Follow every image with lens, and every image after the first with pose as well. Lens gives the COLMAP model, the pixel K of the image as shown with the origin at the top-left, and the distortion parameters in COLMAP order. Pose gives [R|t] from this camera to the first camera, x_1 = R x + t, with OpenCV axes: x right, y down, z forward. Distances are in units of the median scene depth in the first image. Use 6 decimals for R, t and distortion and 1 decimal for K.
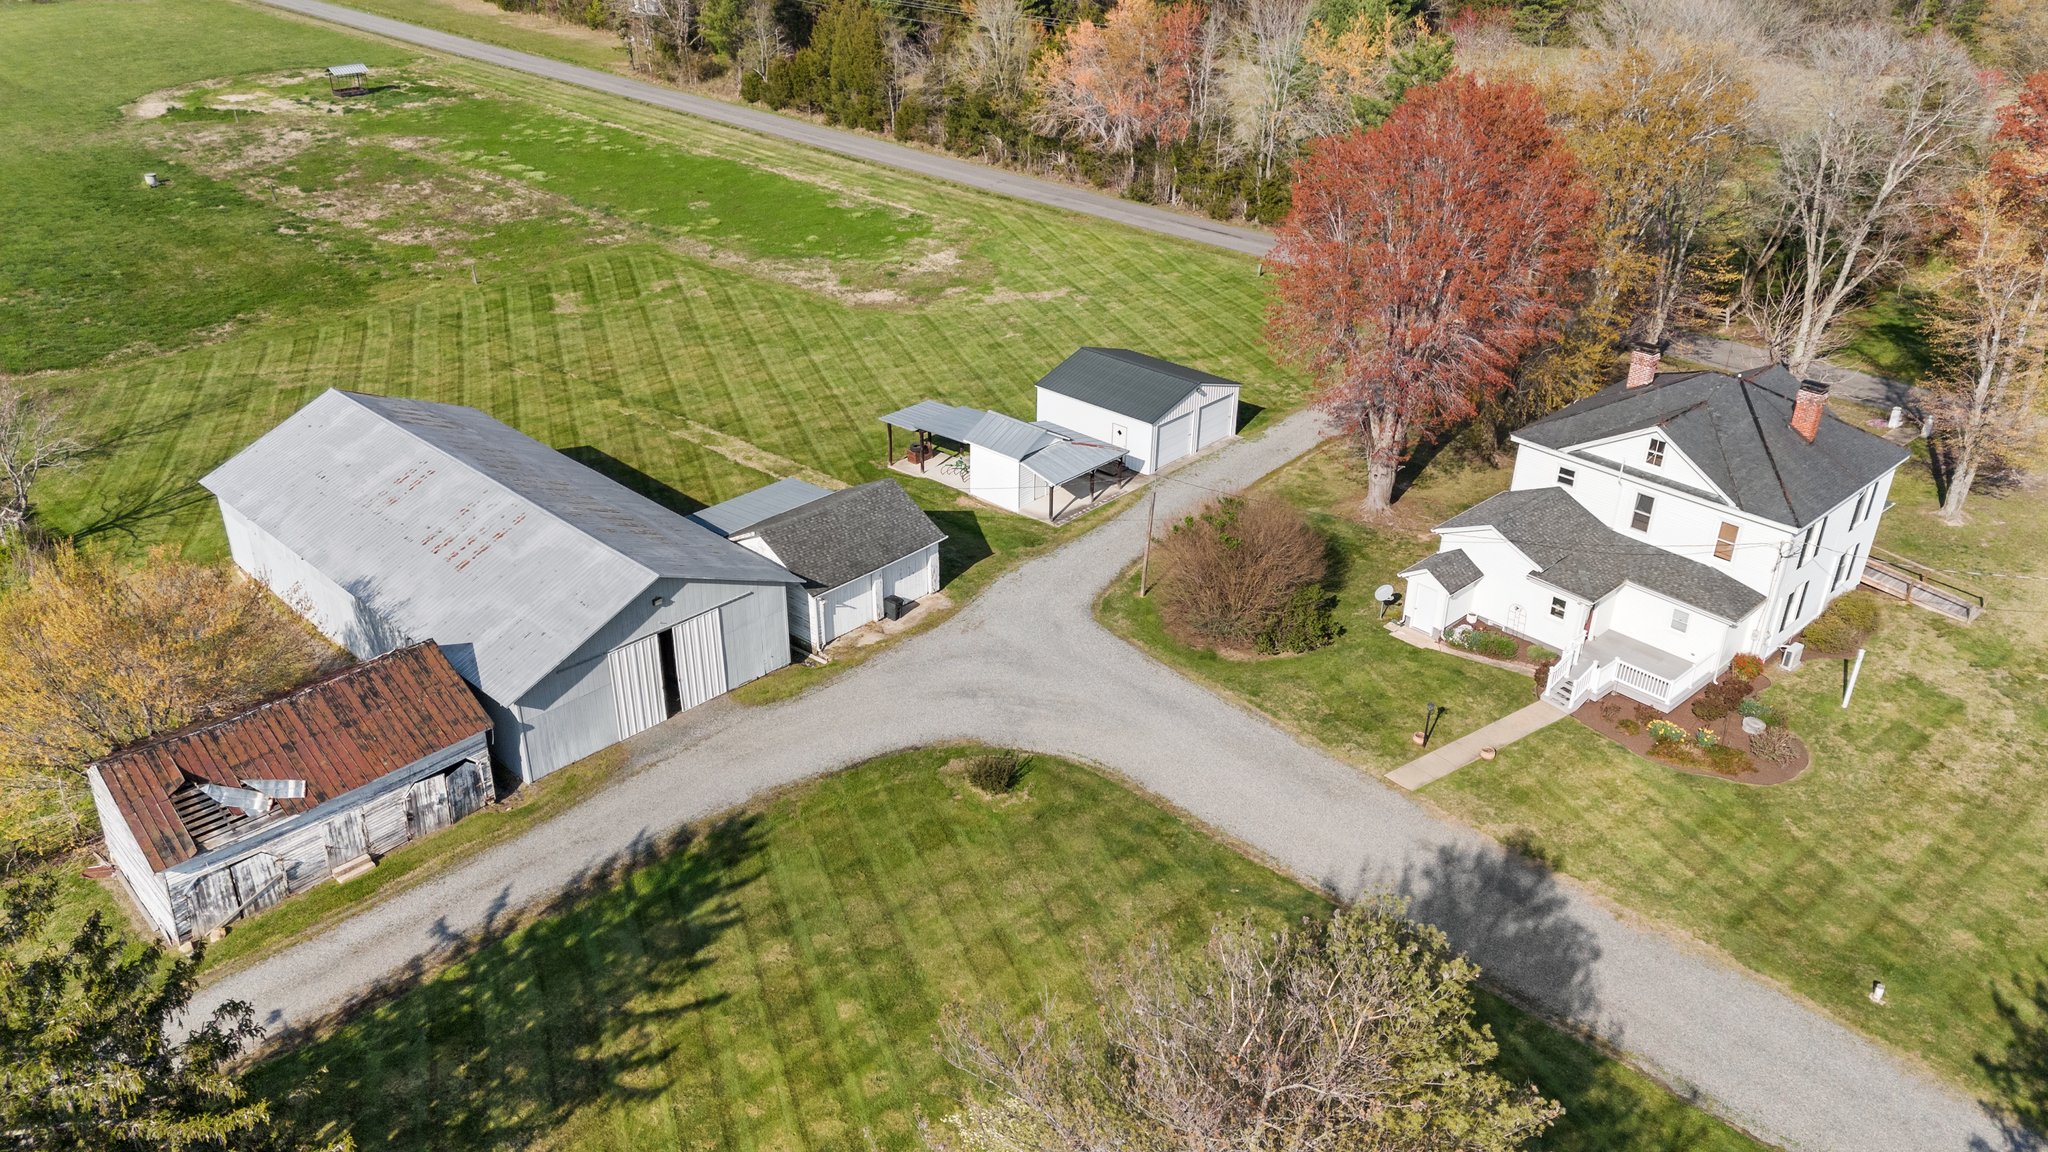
lens RADIAL K [[1497.8, 0, 1024.0], [0, 1497.8, 576.0], [0, 0, 1]] dist [0.097374, -0.126630]
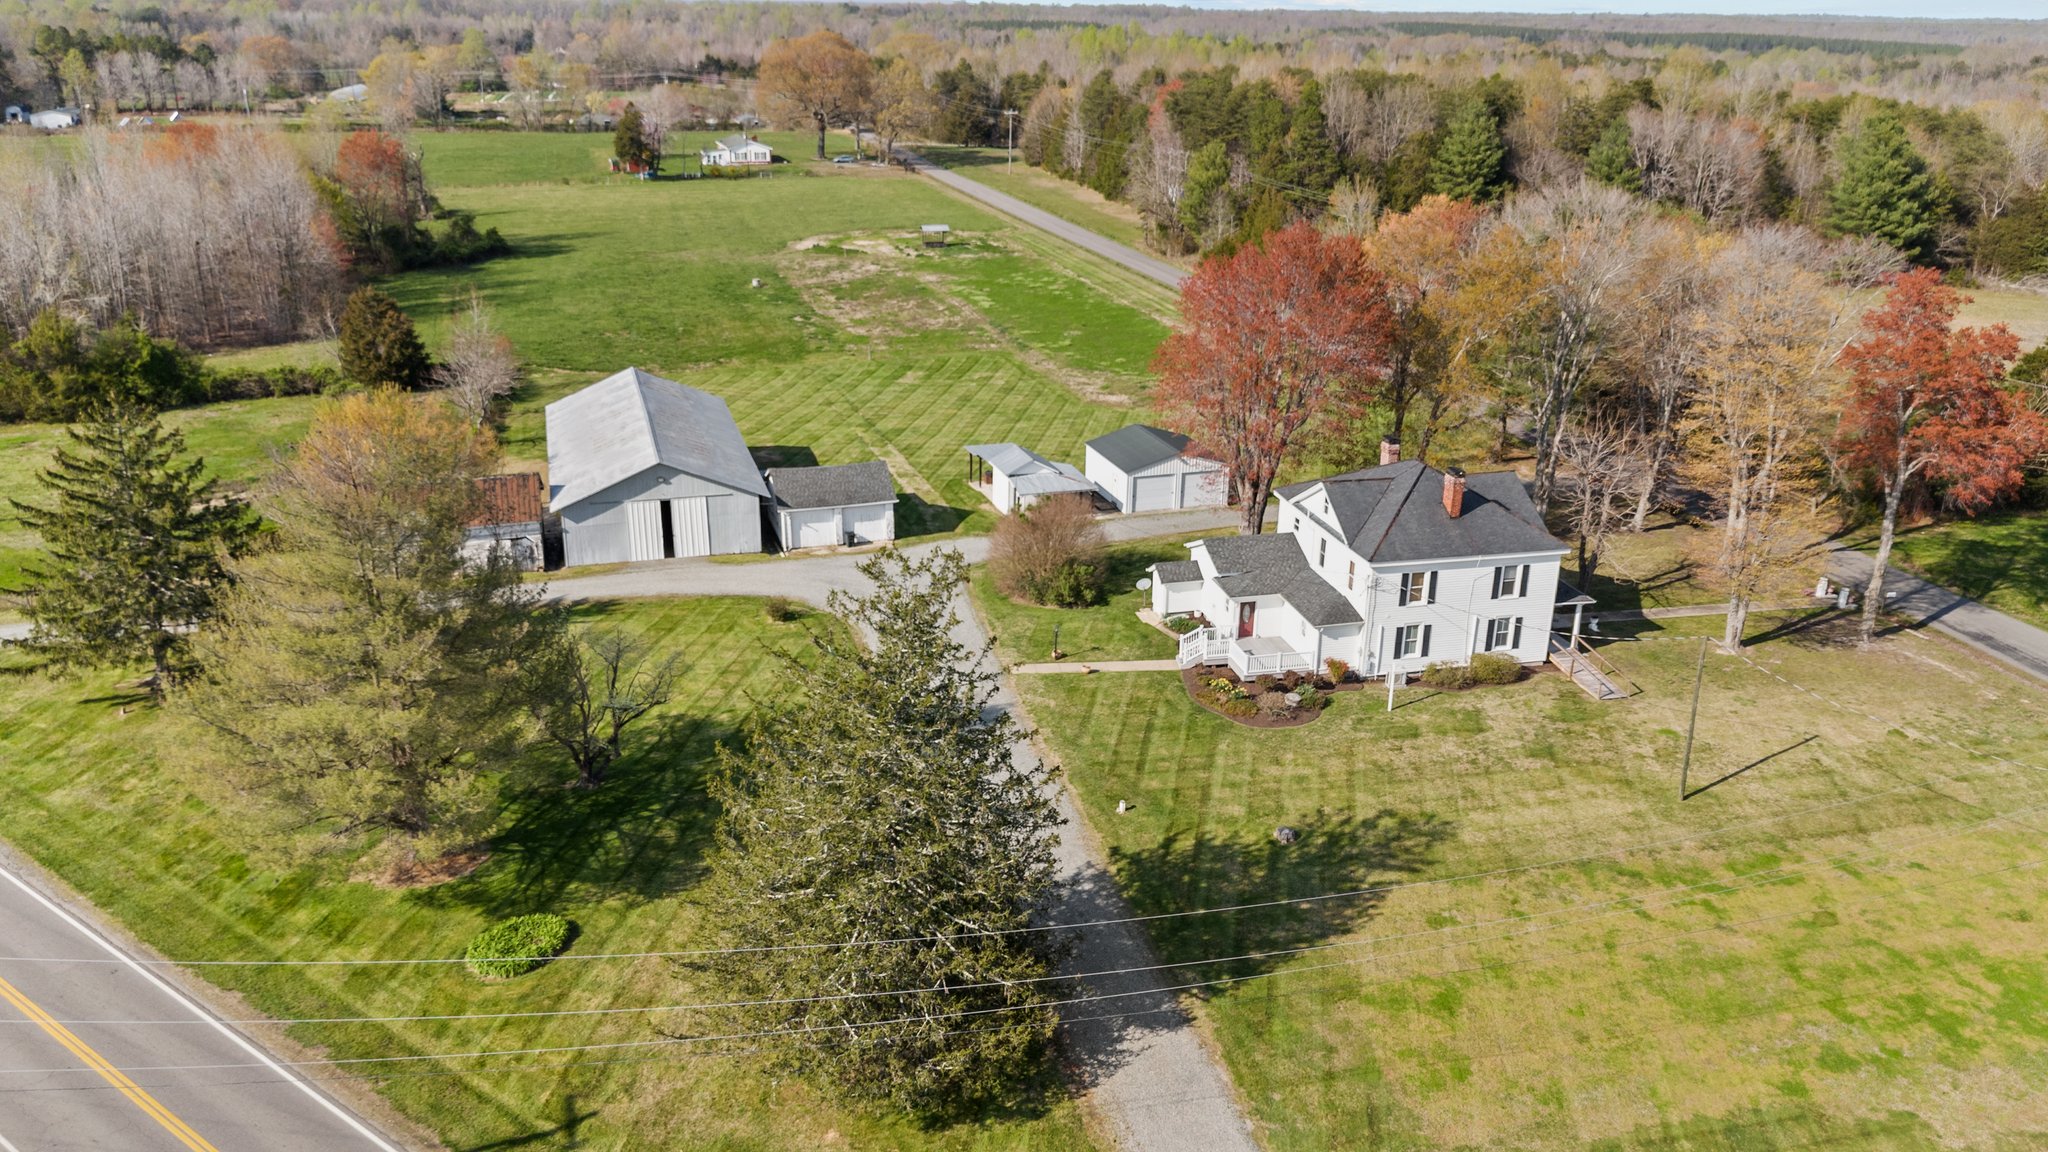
lens RADIAL K [[1494.4, 0, 1031.1], [0, 1494.4, 583.6], [0, 0, 1]] dist [0.119603, -0.247612]
pose [[0.872916, 0.175110, -0.455361, 0.770405], [-0.233237, 0.969581, -0.074255, 0.135403], [0.428507, 0.171025, 0.887205, -0.236057]]
